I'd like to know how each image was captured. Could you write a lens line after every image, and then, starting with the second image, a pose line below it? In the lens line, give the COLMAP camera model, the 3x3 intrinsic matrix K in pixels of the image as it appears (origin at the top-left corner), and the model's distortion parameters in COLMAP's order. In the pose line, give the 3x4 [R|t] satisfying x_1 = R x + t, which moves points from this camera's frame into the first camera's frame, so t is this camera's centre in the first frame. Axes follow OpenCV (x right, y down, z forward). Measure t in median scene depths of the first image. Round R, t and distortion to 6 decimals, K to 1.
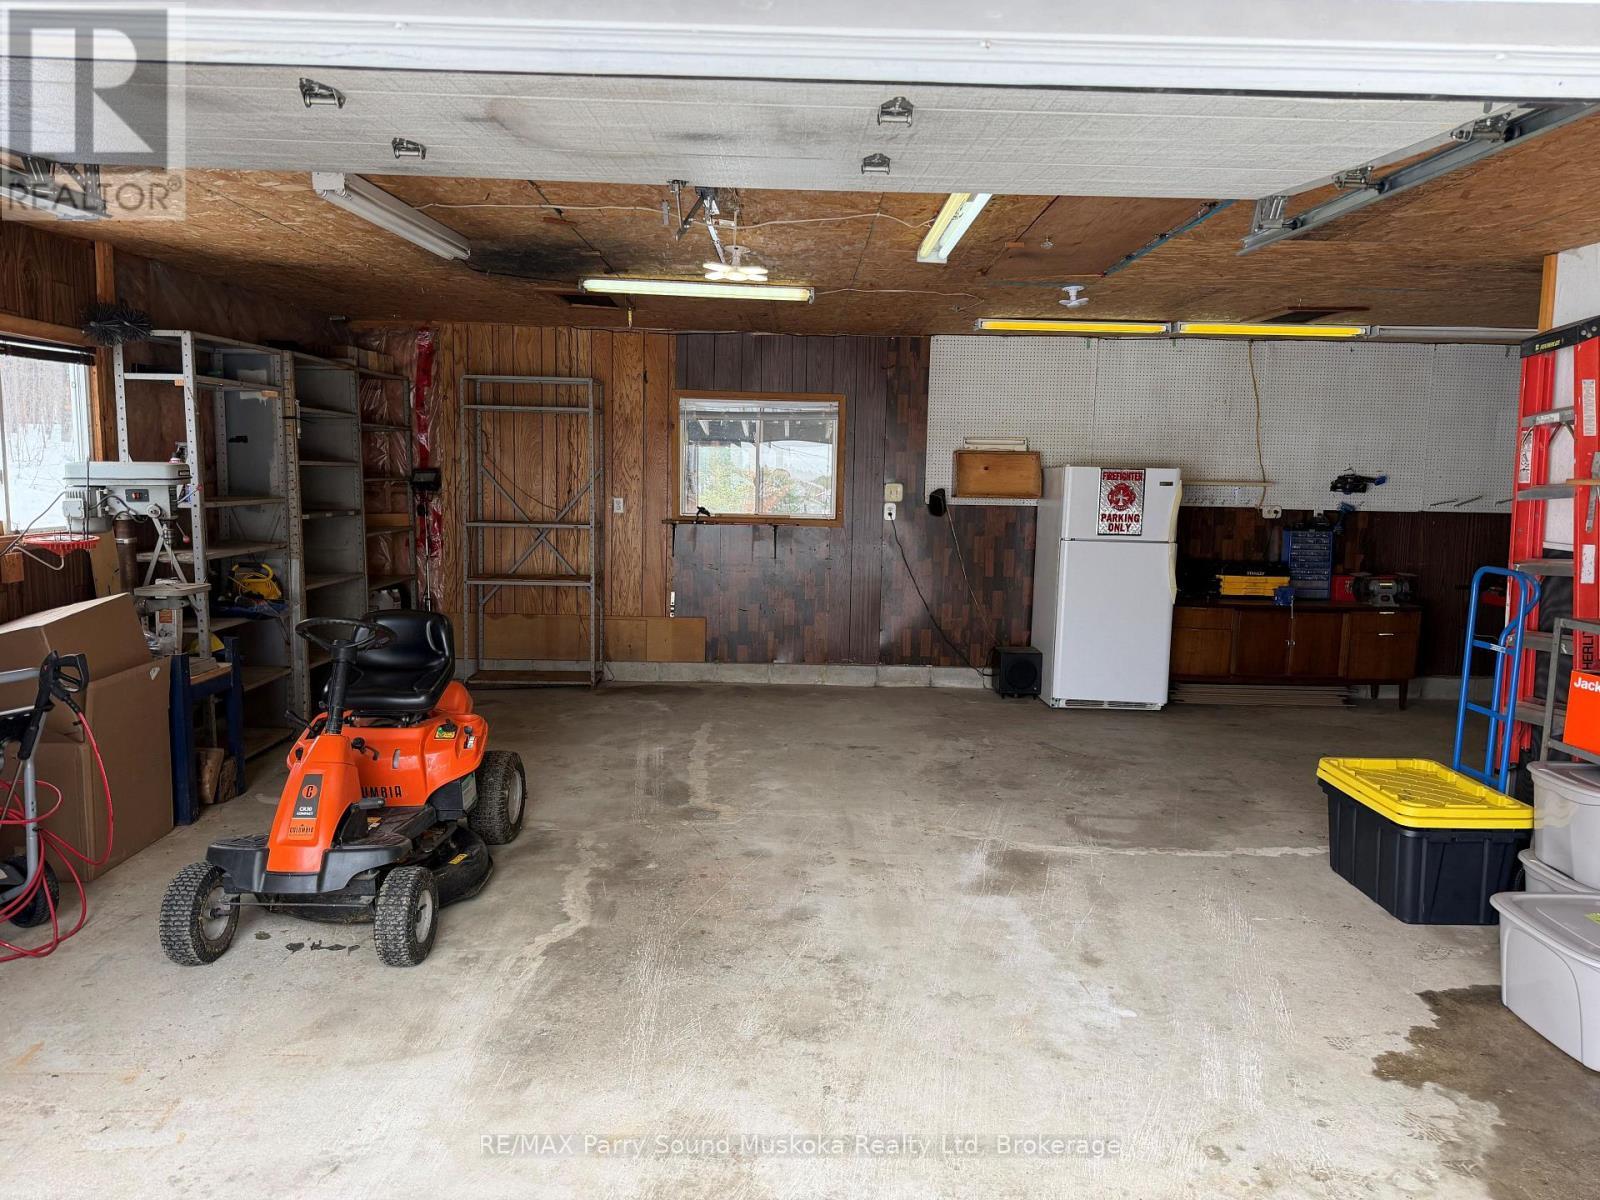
lens RADIAL K [[1115.8, 0, 802.0], [0, 1115.8, 596.5], [0, 0, 1]] dist [0.010037, -0.002017]
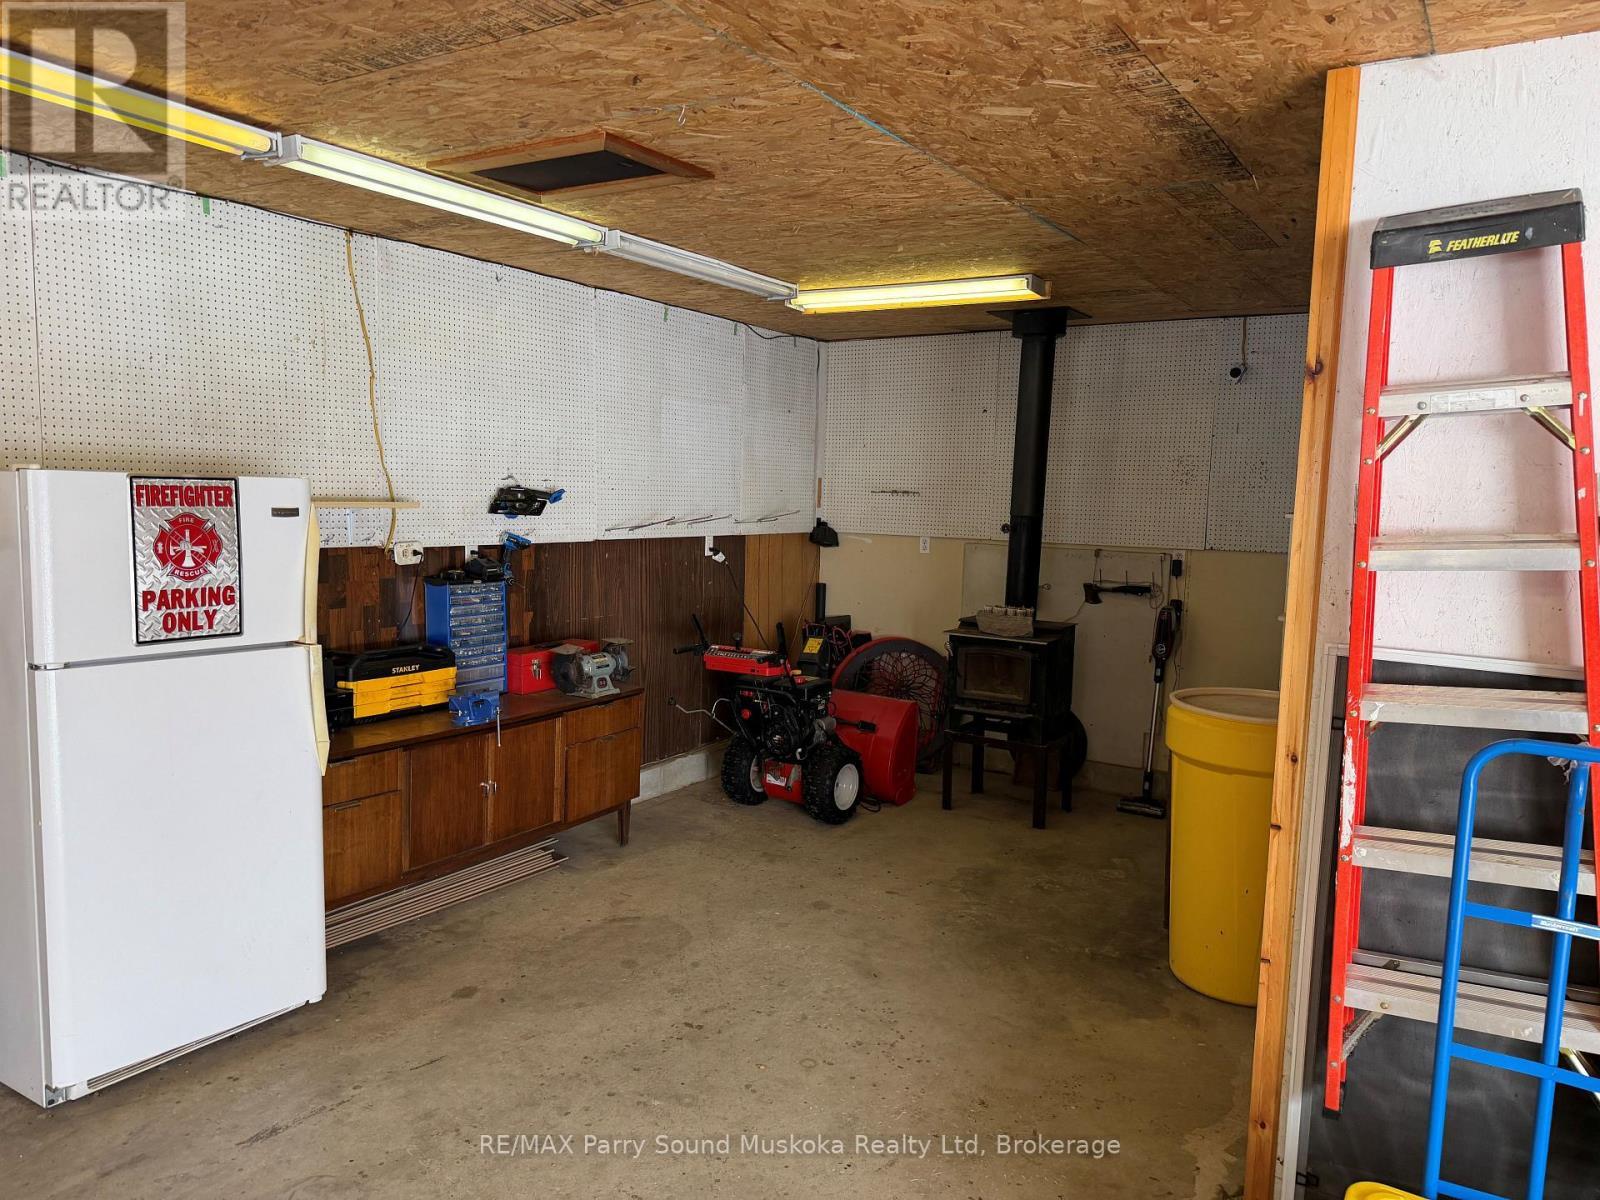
lens RADIAL K [[1115.8, 0, 804.5], [0, 1115.8, 607.9], [0, 0, 1]] dist [0.010037, -0.002017]
pose [[0.529353, -0.097545, 0.842775, 0.055748], [0.084341, 0.994498, 0.062131, -0.070104], [-0.844199, 0.038191, 0.534668, 0.566345]]
